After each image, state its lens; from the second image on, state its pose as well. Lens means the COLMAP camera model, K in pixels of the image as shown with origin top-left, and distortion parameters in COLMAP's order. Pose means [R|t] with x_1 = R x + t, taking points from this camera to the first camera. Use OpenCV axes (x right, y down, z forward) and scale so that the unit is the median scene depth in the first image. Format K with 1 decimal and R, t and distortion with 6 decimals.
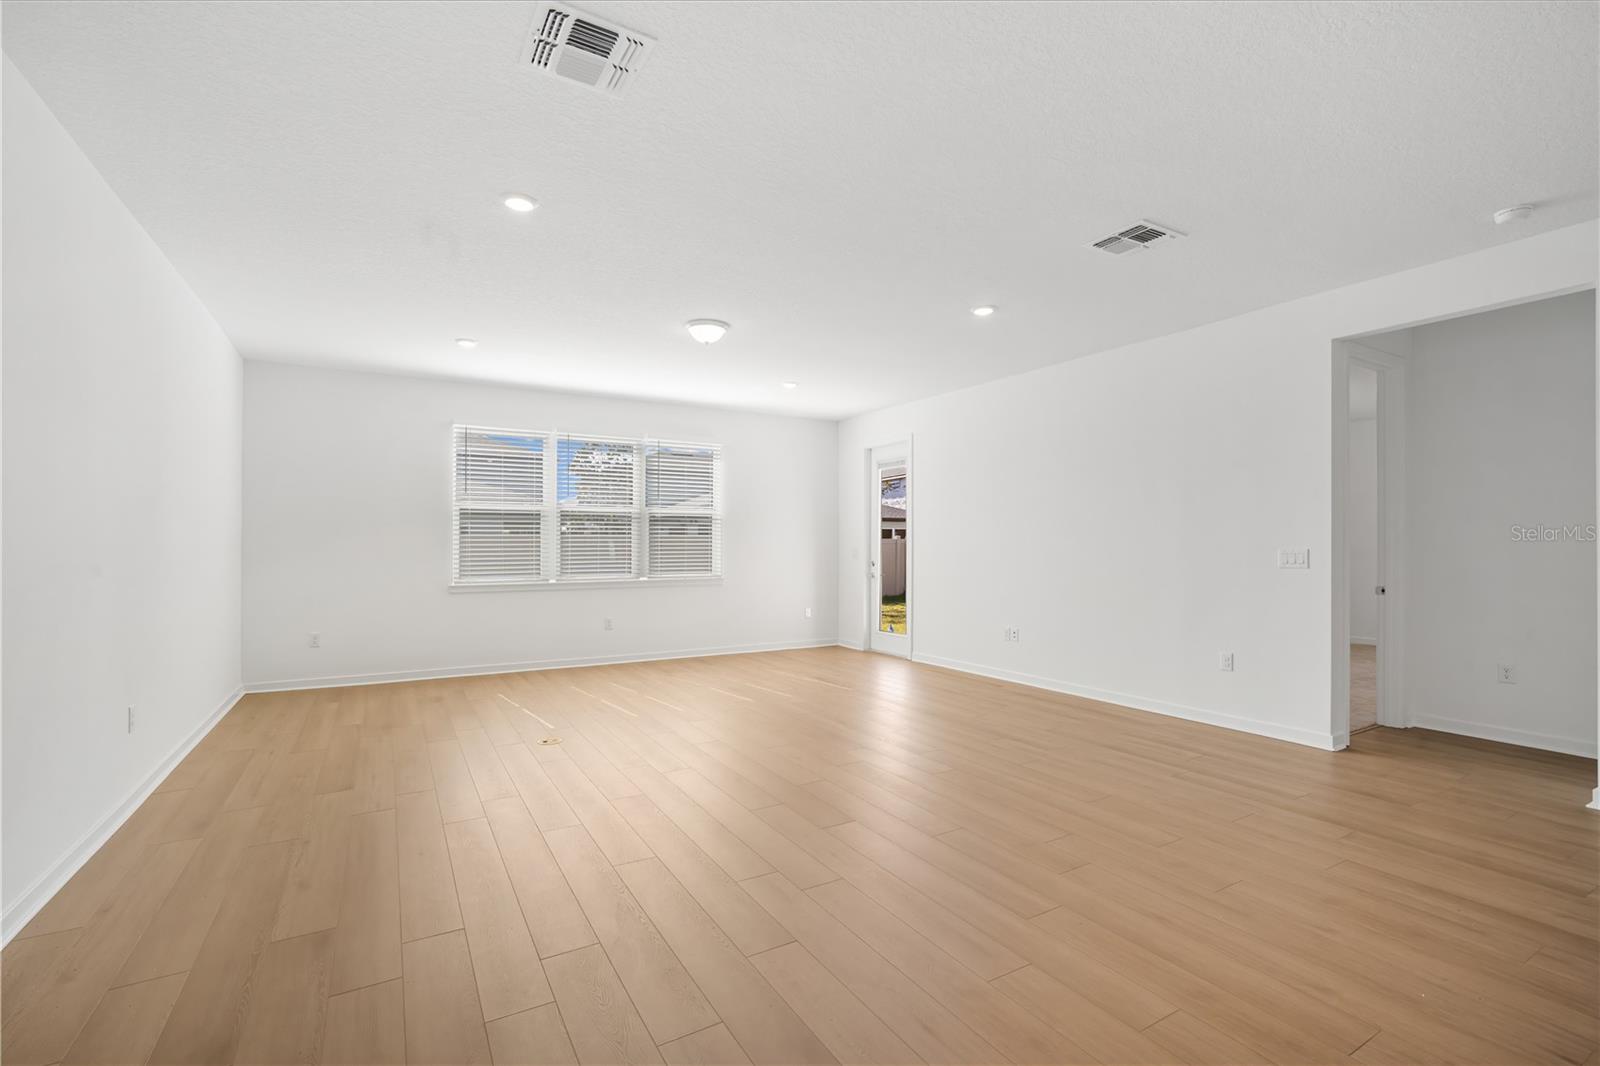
lens RADIAL K [[699.8, 0, 797.6], [0, 699.8, 540.4], [0, 0, 1]] dist [-0.001798, 0.000254]
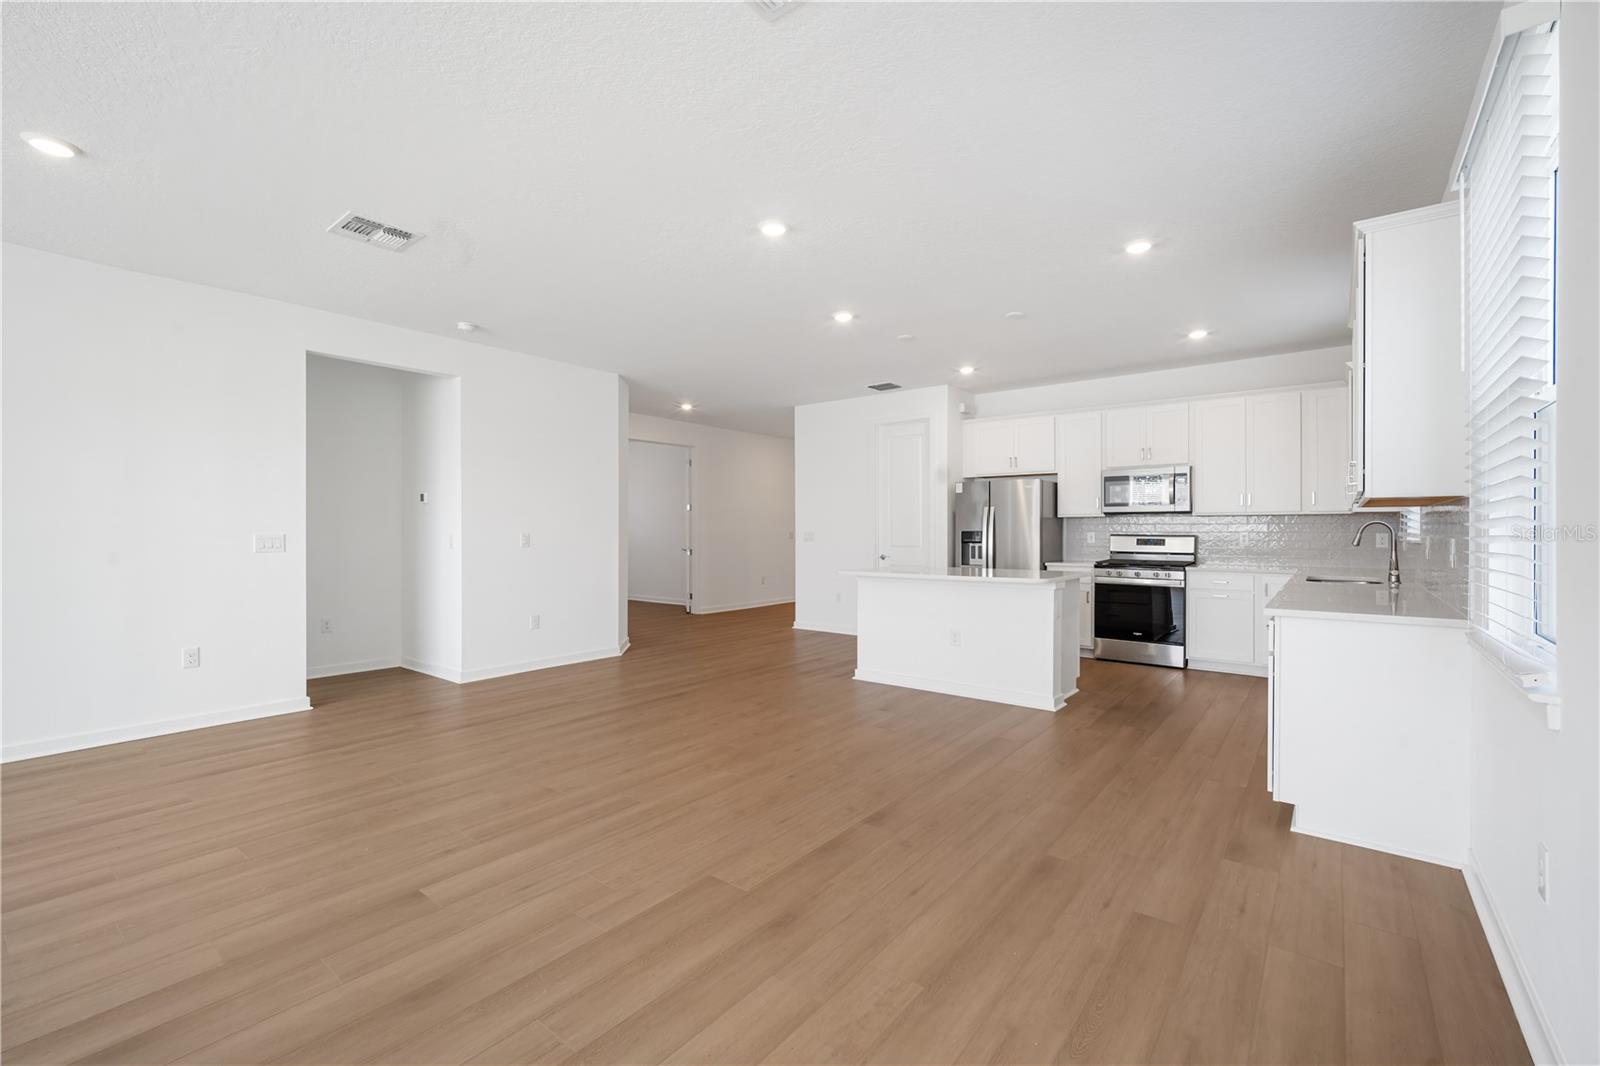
lens RADIAL K [[699.8, 0, 794.3], [0, 699.8, 528.5], [0, 0, 1]] dist [-0.001798, 0.000254]
pose [[-0.365882, 0.002999, 0.930656, -0.596513], [-0.007371, 0.999954, -0.006120, 0.004984], [-0.930632, -0.009099, -0.365843, 0.686711]]
